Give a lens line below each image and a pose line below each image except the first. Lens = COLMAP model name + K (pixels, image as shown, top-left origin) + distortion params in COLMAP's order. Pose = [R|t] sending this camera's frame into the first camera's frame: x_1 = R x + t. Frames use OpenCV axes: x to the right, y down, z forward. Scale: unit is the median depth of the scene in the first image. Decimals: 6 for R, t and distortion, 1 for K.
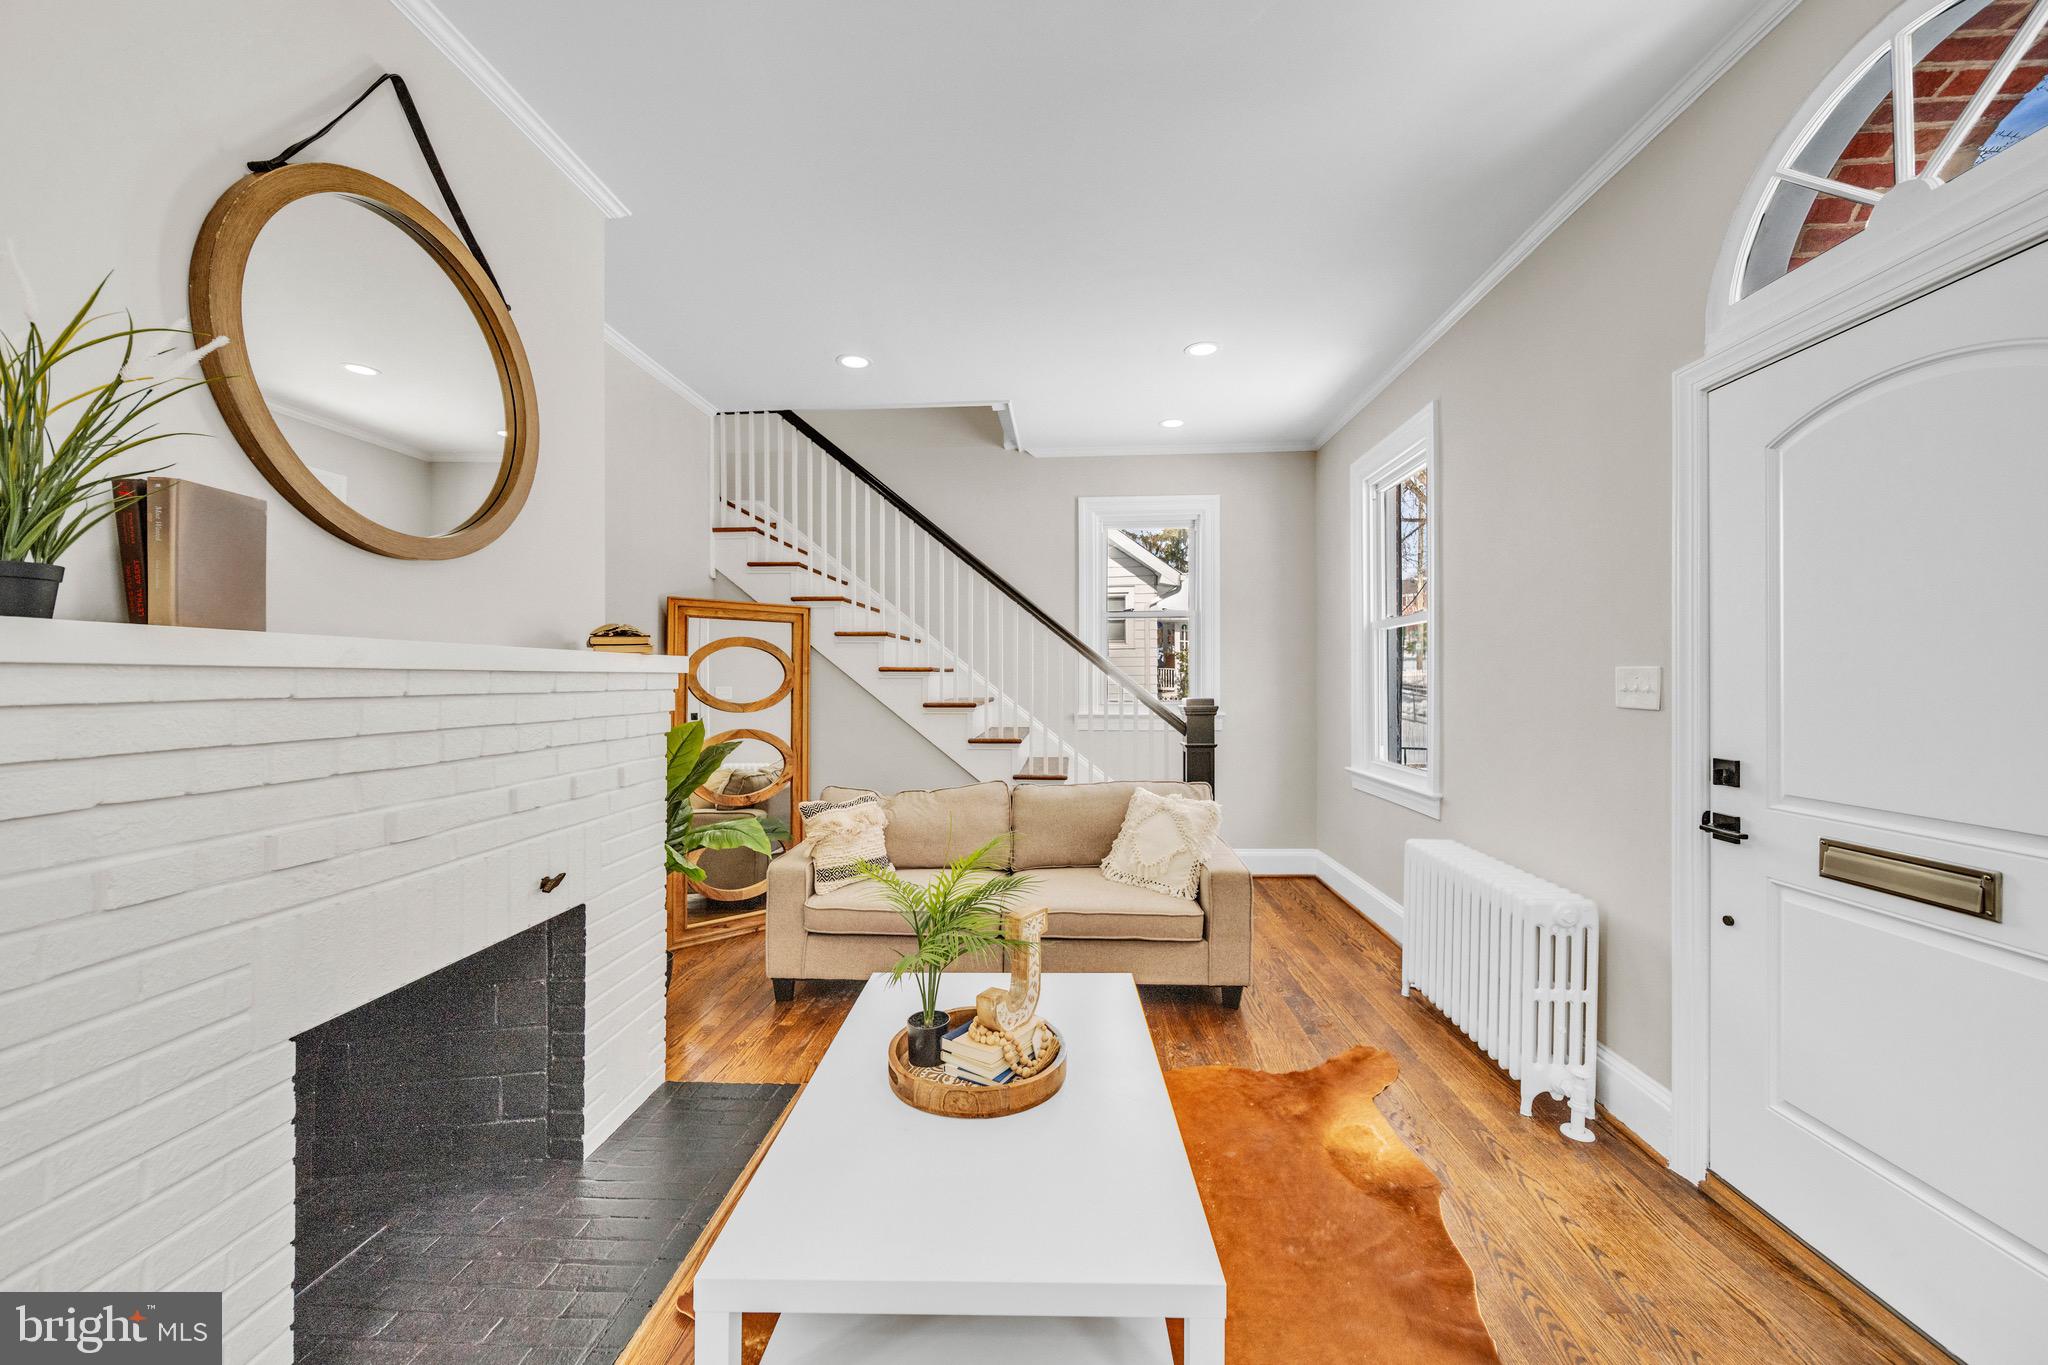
lens RADIAL K [[753.0, 0, 1020.8], [0, 753.0, 668.4], [0, 0, 1]] dist [0.011621, -0.000229]
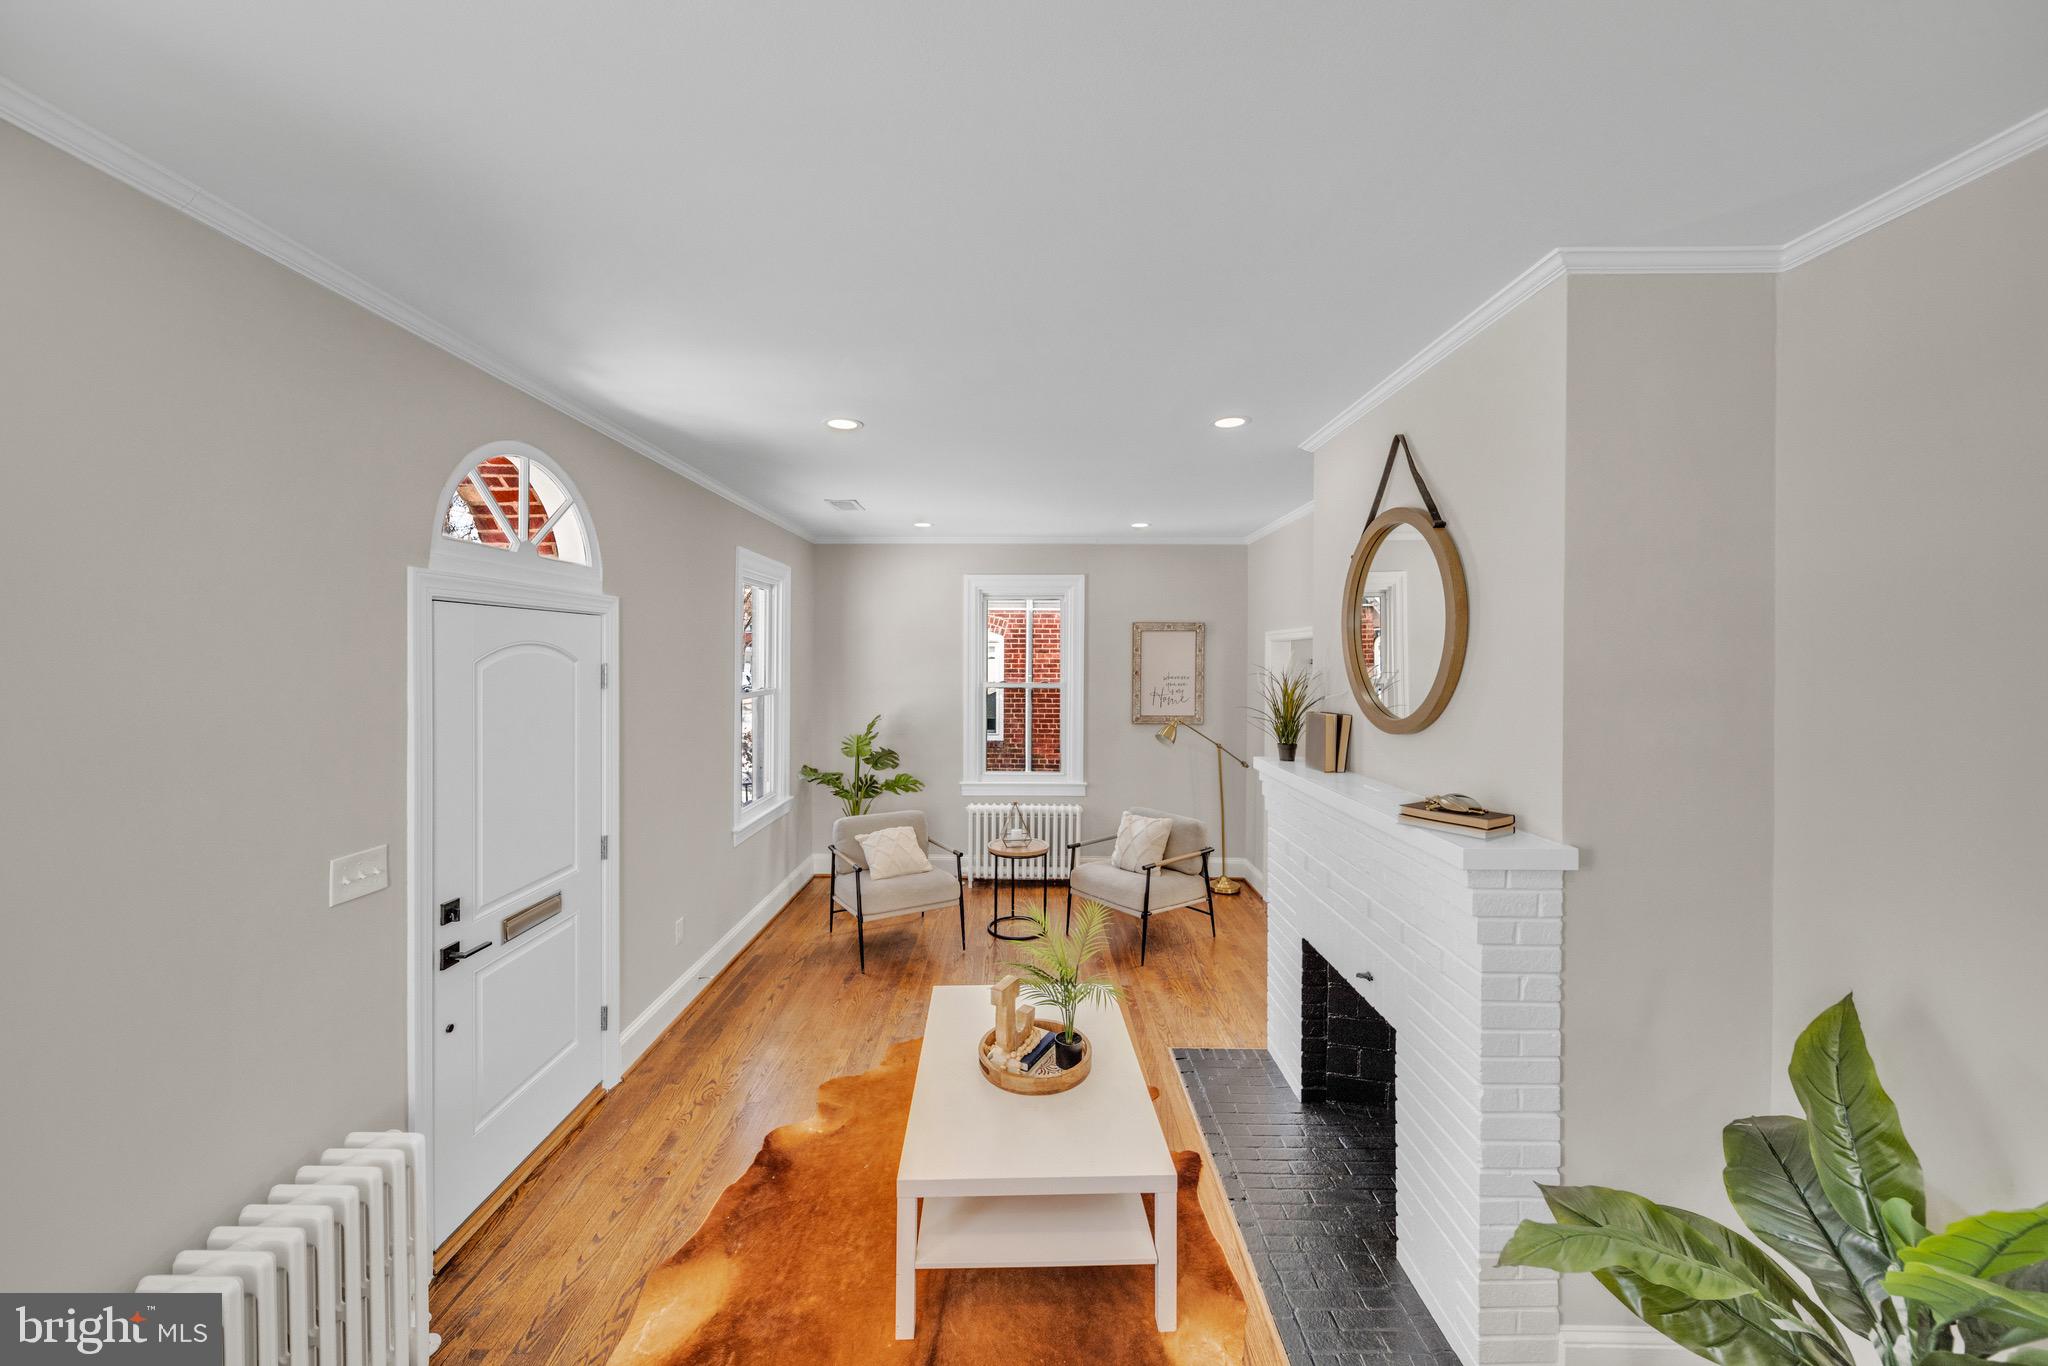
lens RADIAL K [[753.0, 0, 1020.8], [0, 753.0, 668.9], [0, 0, 1]] dist [0.011621, -0.000229]
pose [[-0.997363, -0.003340, -0.072500, 0.079549], [-0.003868, 0.999967, 0.007151, -0.272364], [0.072474, 0.007412, -0.997343, 2.277289]]
